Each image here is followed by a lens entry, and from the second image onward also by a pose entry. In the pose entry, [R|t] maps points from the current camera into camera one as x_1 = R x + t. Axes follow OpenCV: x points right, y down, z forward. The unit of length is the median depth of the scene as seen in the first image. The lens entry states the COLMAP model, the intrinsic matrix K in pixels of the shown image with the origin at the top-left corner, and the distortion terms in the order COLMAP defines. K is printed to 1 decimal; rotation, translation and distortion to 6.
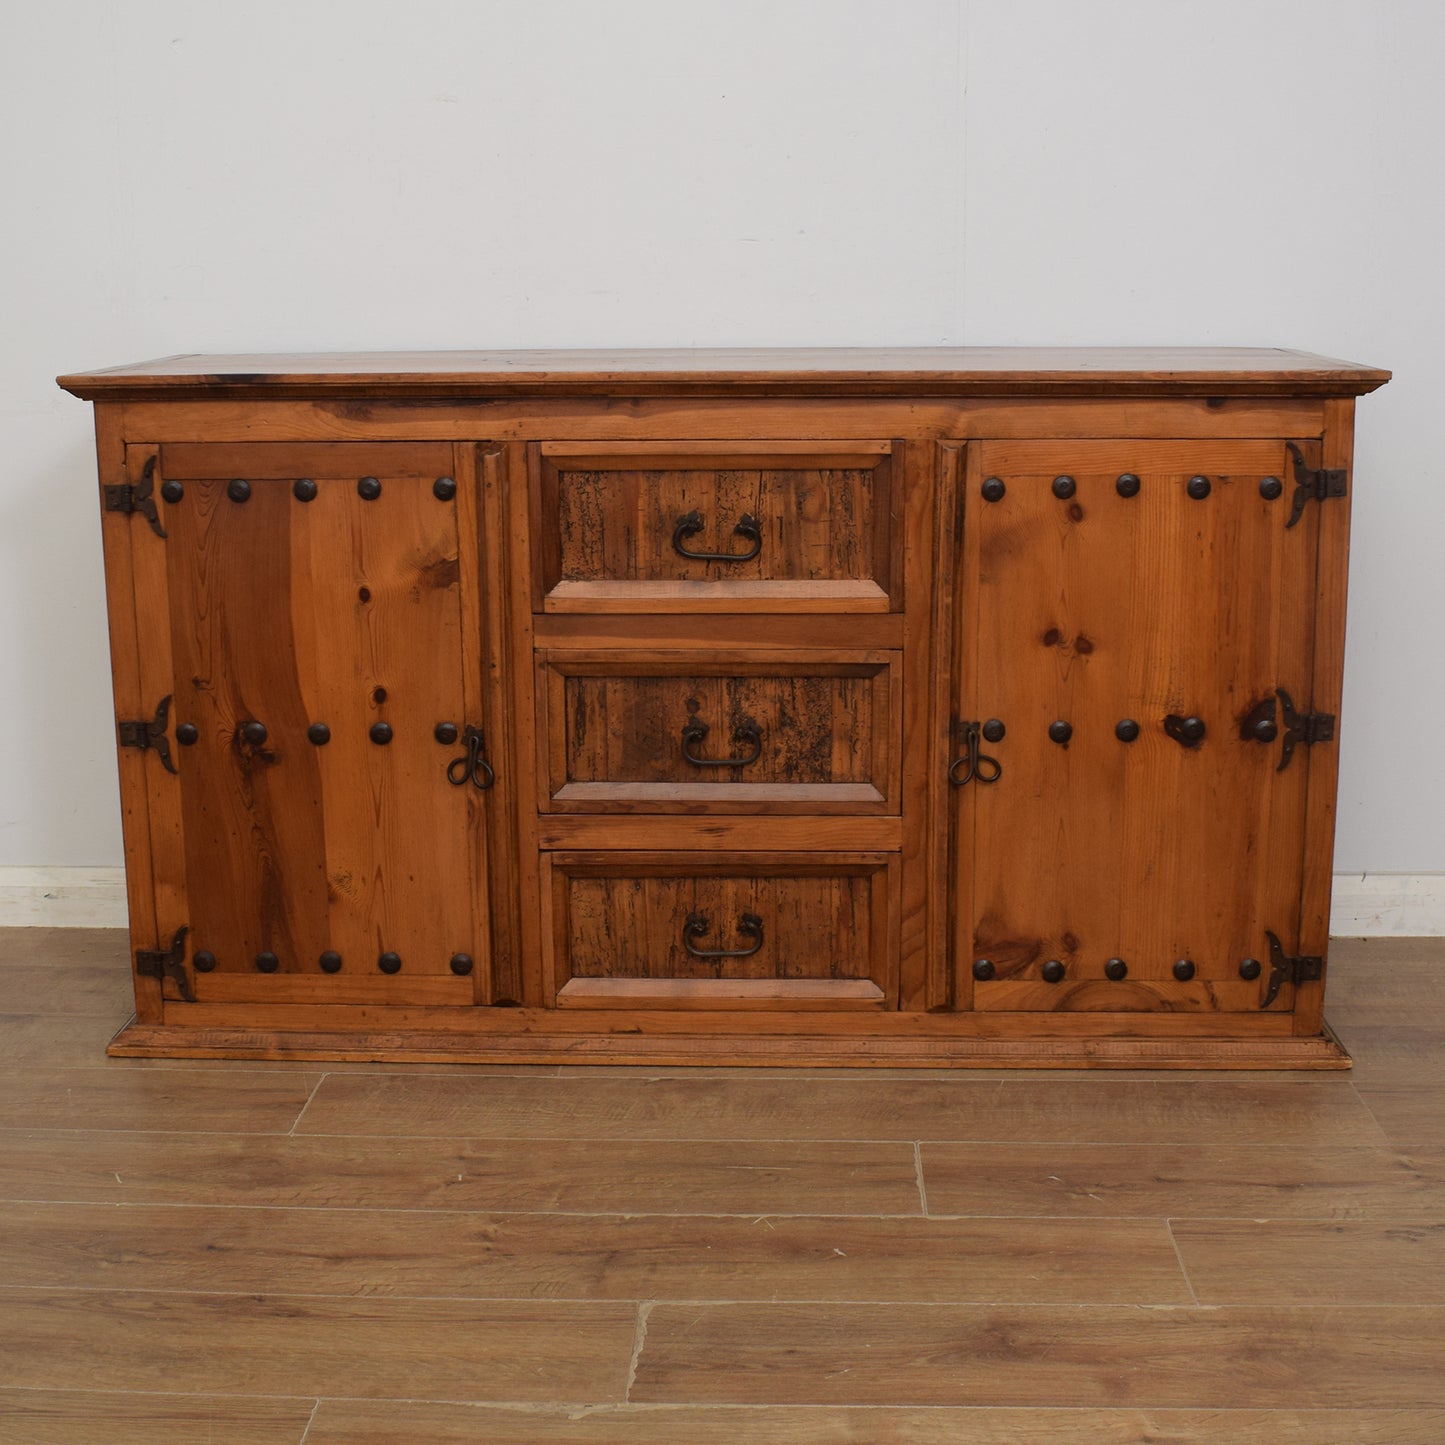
lens RADIAL K [[2077.9, 0, 678.8], [0, 2077.9, 726.1], [0, 0, 1]] dist [-0.088369, -0.013042]
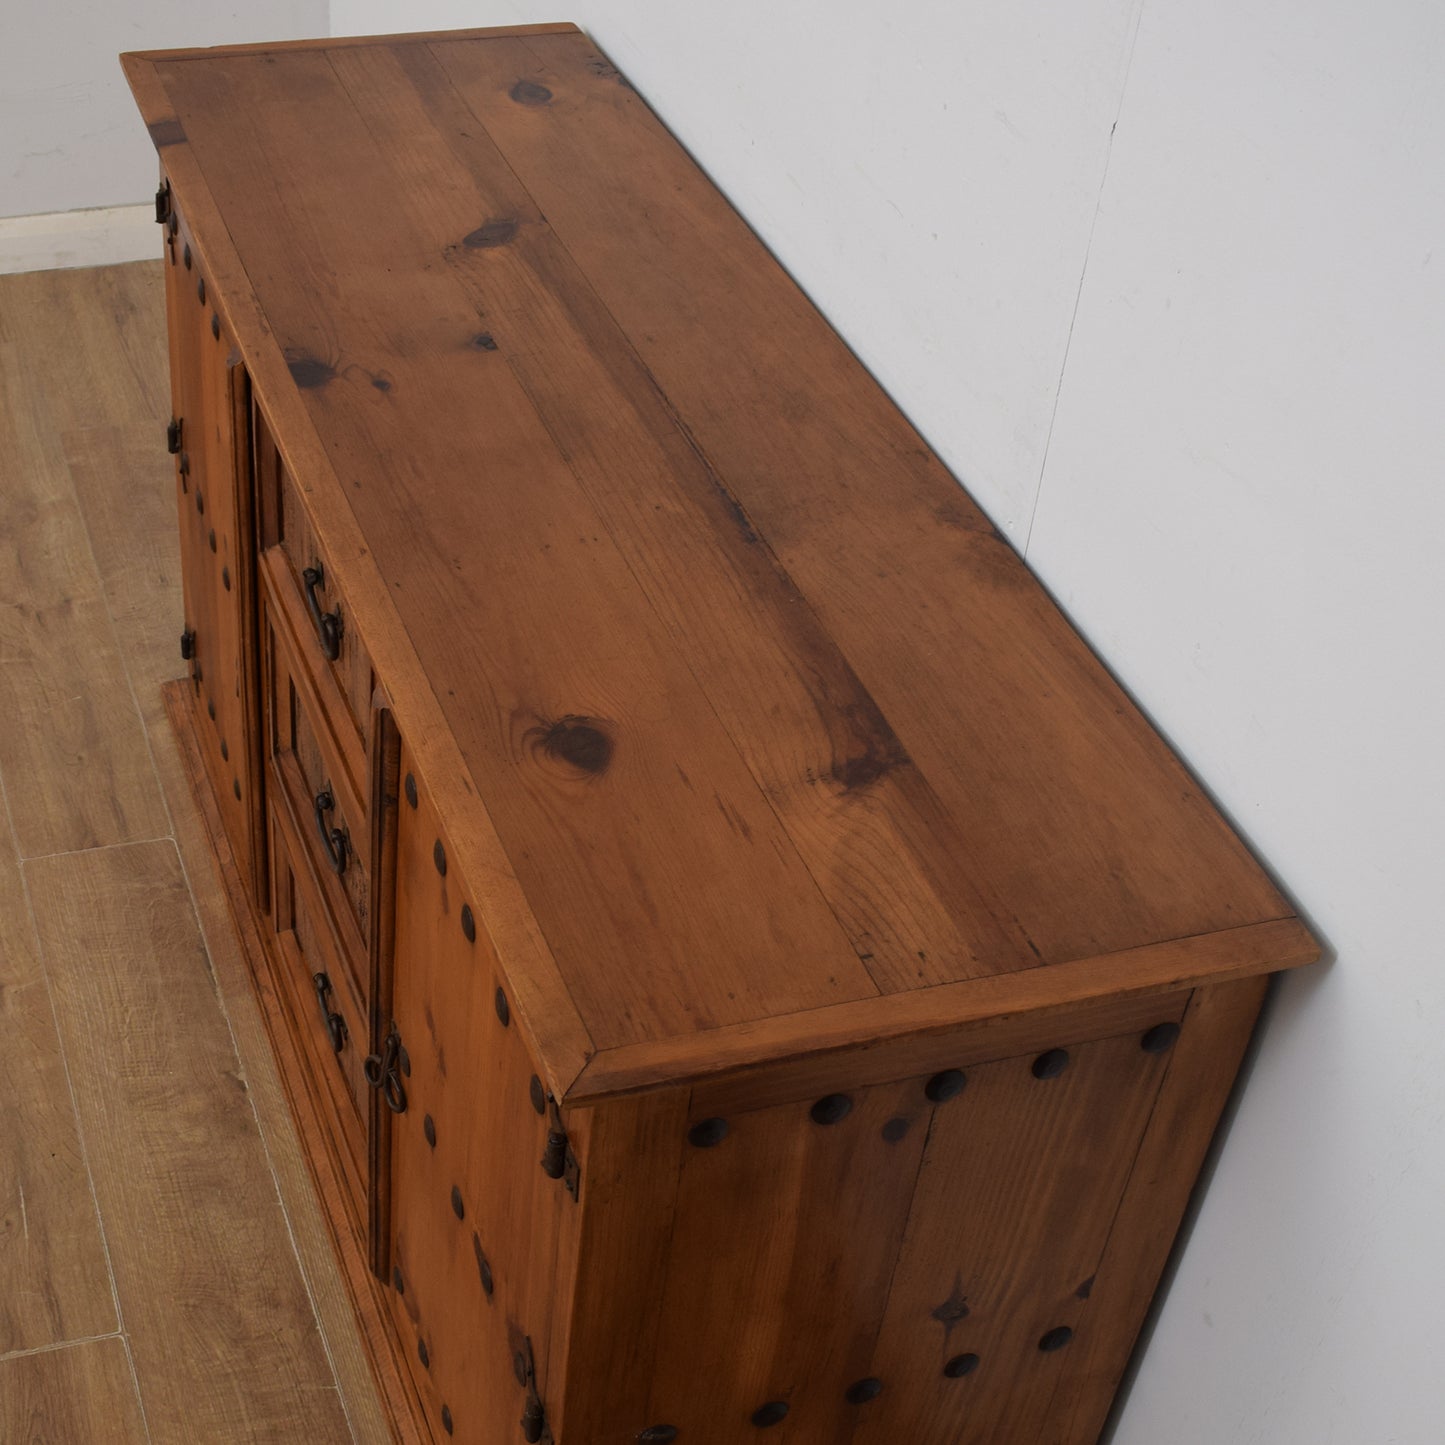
lens RADIAL K [[2242.7, 0, 581.4], [0, 2242.7, 911.0], [0, 0, 1]] dist [-0.076975, -0.054070]
pose [[0.359601, 0.654946, -0.664630, 0.641302], [-0.272631, 0.754943, 0.596434, -0.502507], [0.892390, -0.033279, 0.450036, 0.709583]]
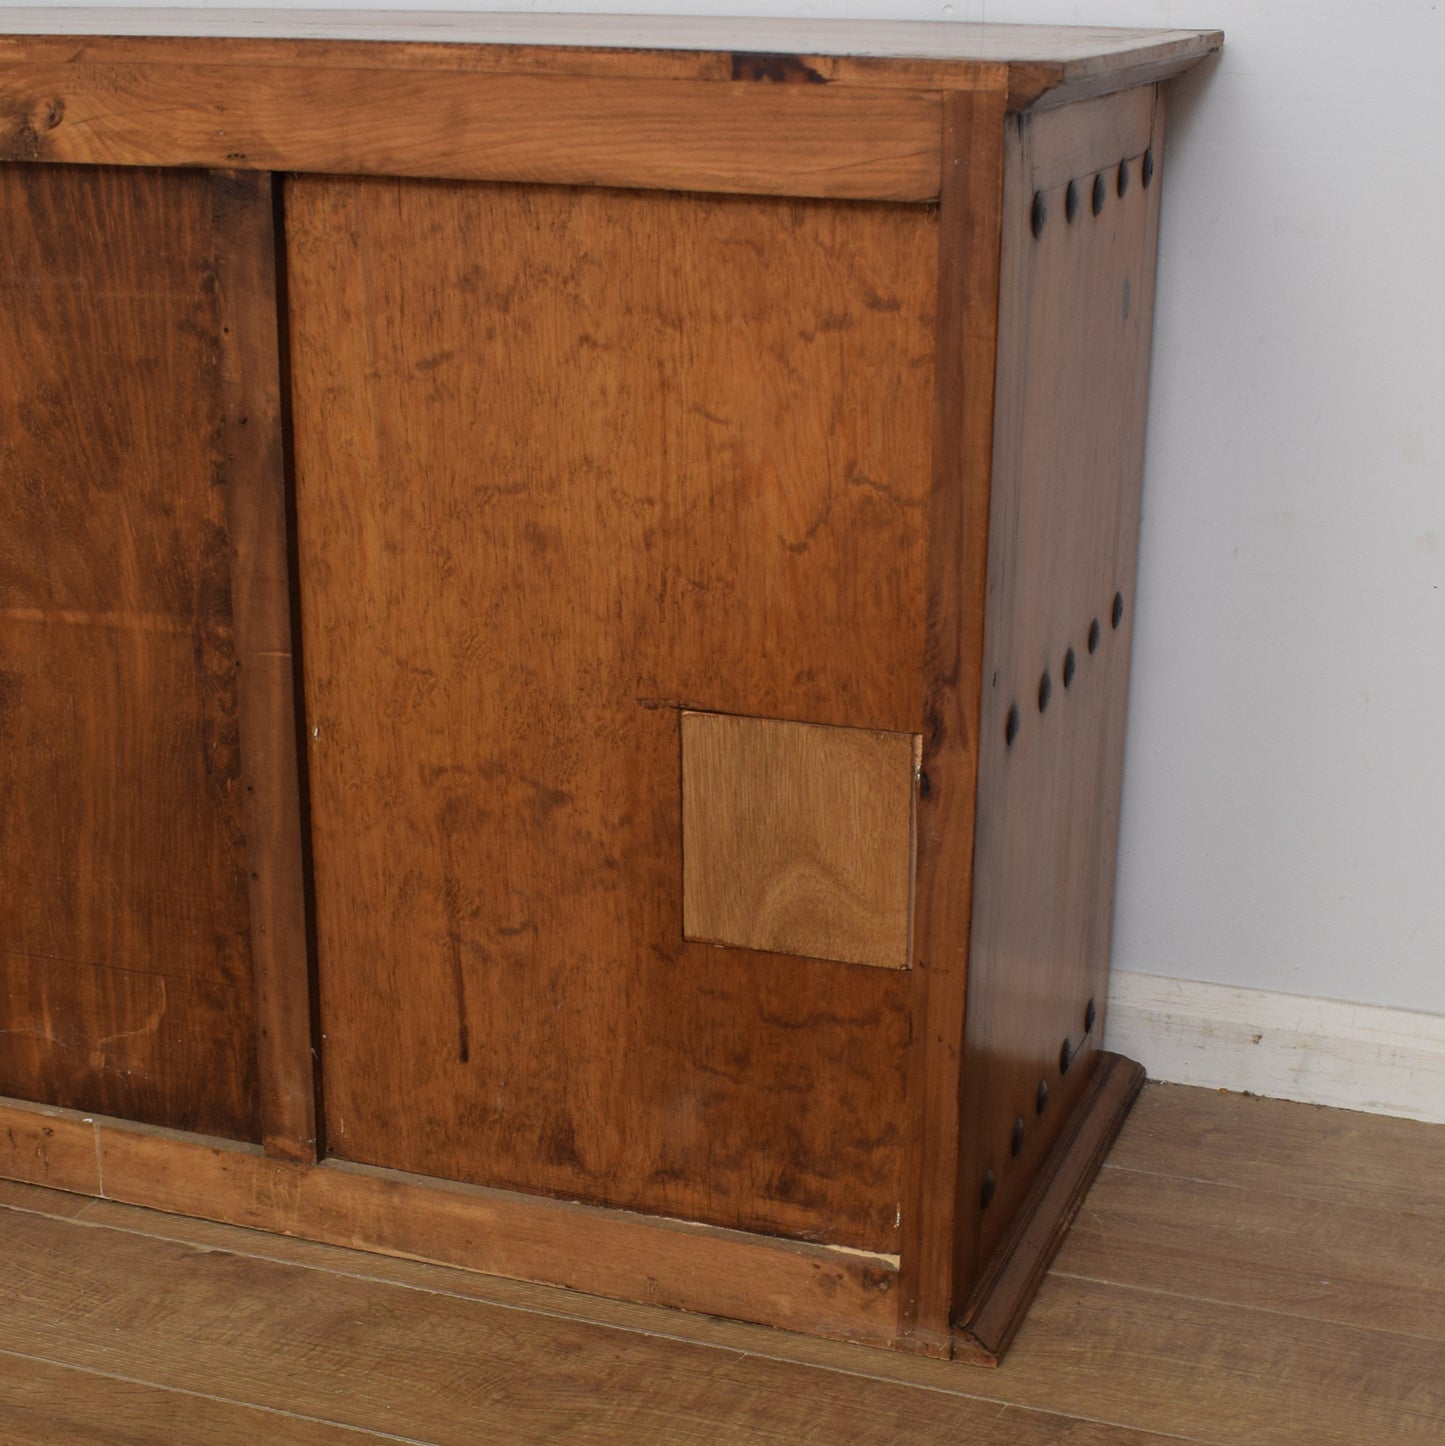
lens RADIAL K [[2605.3, 0, 723.0], [0, 2605.3, 898.2], [0, 0, 1]] dist [-0.076094, -0.047601]
pose [[0.955242, 0.122498, -0.269273, 0.328462], [-0.085053, 0.985531, 0.146613, -0.055284], [0.283336, -0.117149, 0.951839, 0.338540]]
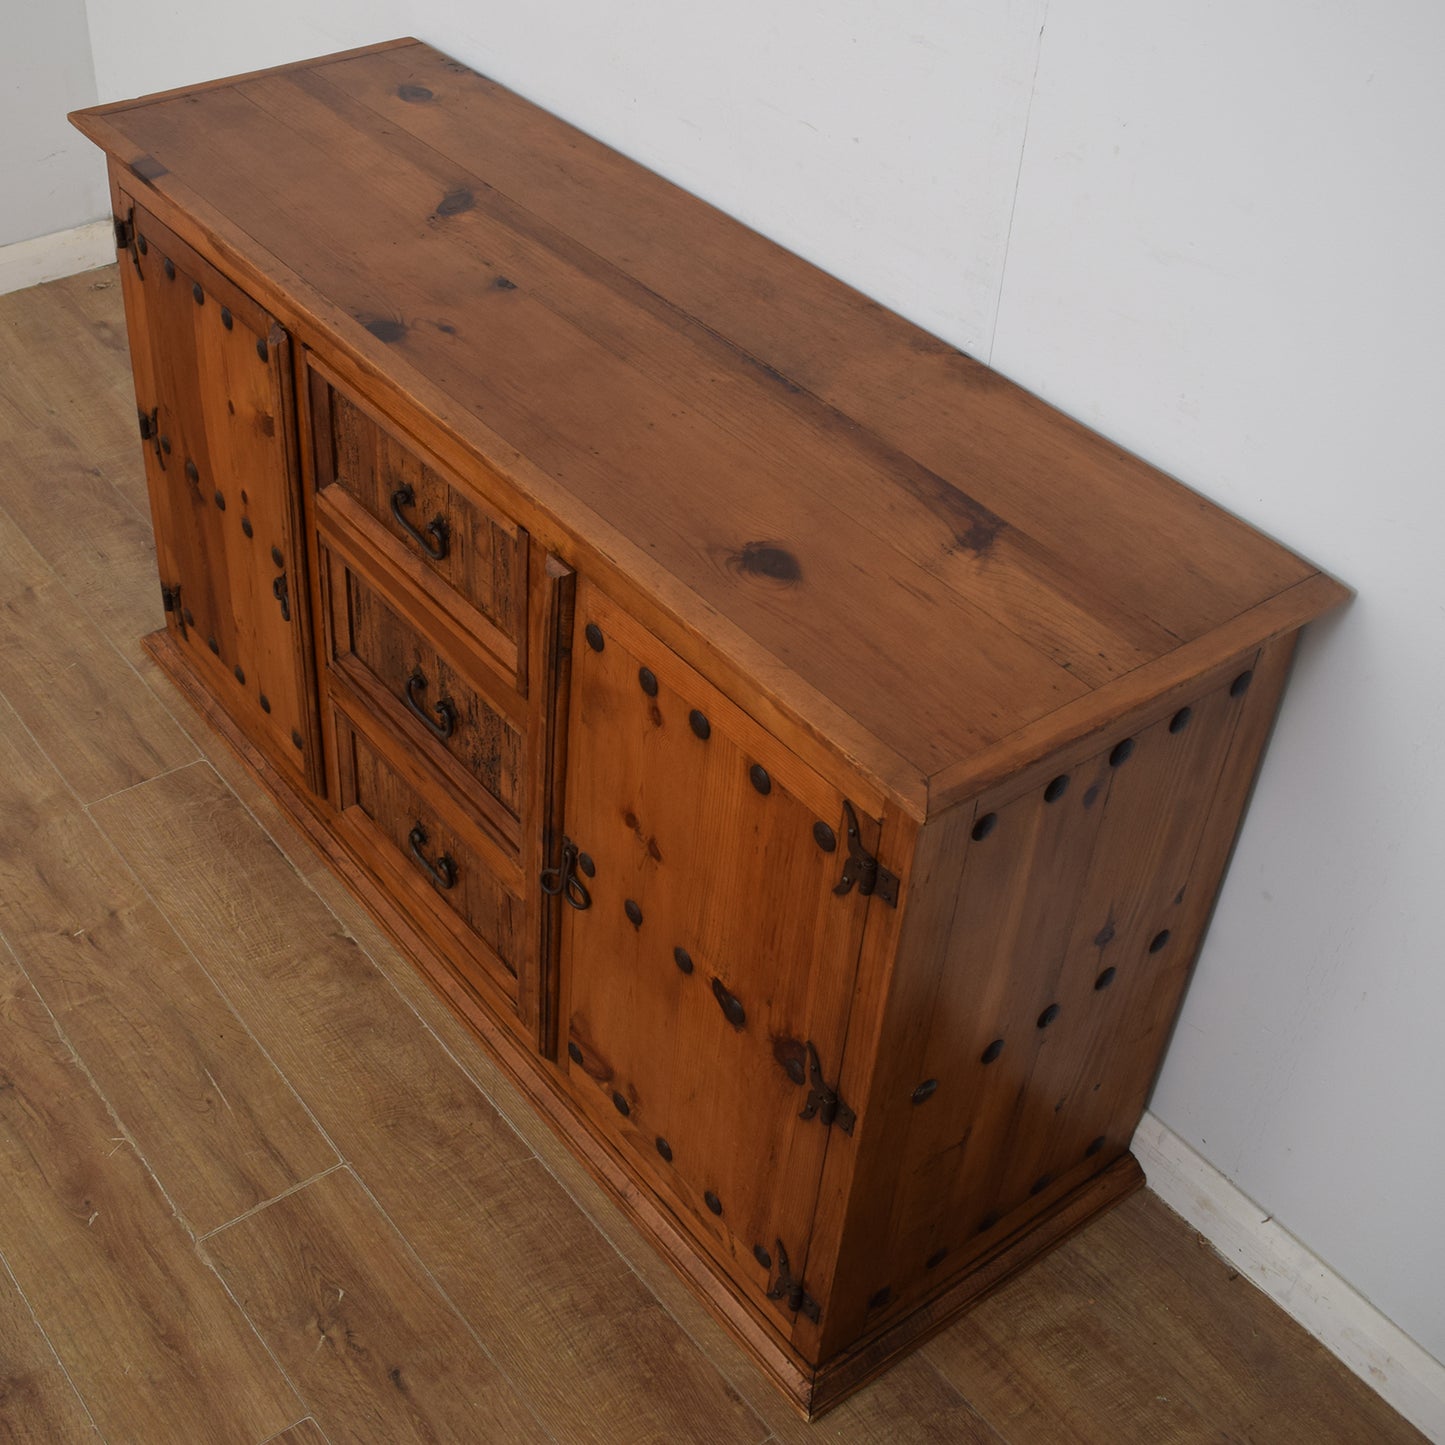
lens RADIAL K [[1860.8, 0, 597.9], [0, 1860.8, 651.4], [0, 0, 1]] dist [-0.086897, -0.013120]
pose [[0.628909, 0.503980, -0.592011, 0.561453], [-0.209964, 0.843253, 0.494813, -0.449992], [0.748591, -0.186892, 0.636147, 0.529356]]
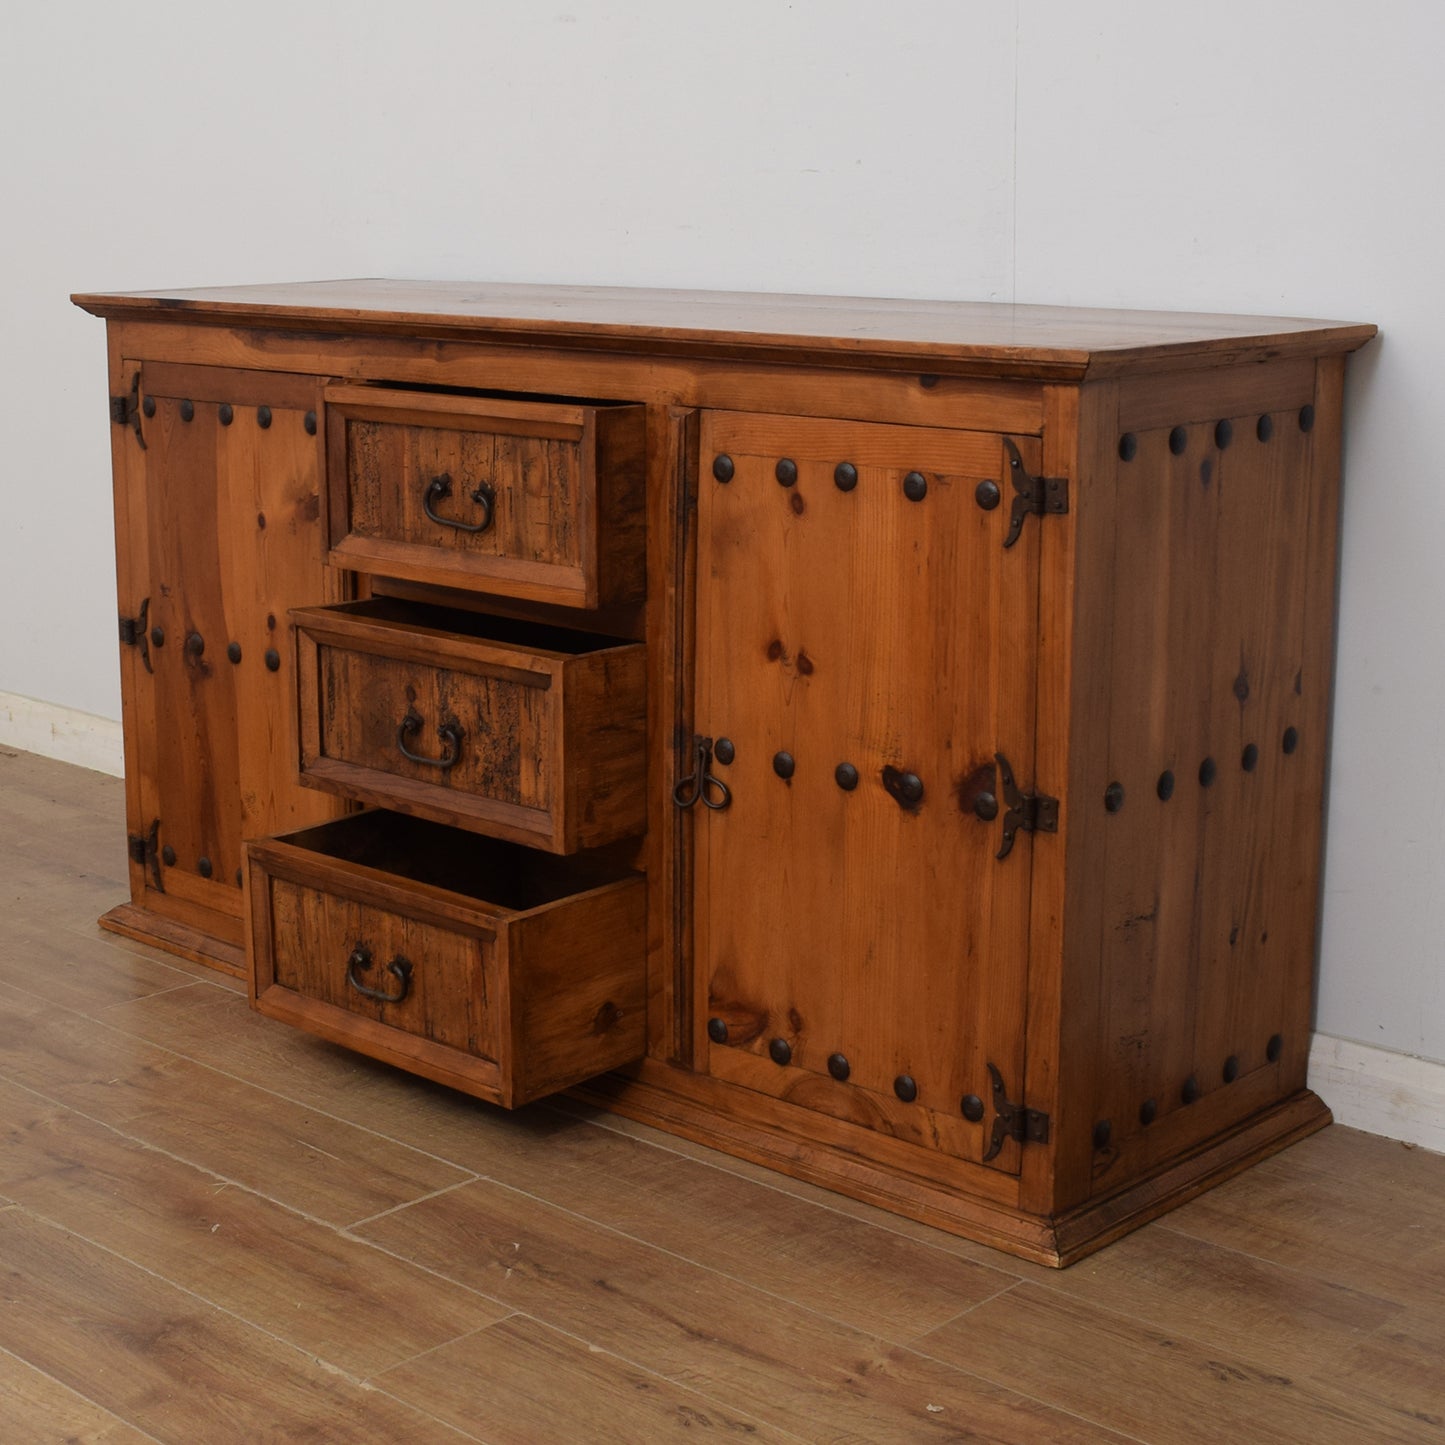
lens RADIAL K [[2499.5, 0, 569.9], [0, 2499.5, 726.0], [0, 0, 1]] dist [-0.081769, -0.020639]
pose [[0.740895, 0.151675, -0.654270, 0.771835], [-0.149467, 0.986972, 0.059547, -0.059351], [0.654778, 0.053674, 0.753913, 0.182075]]
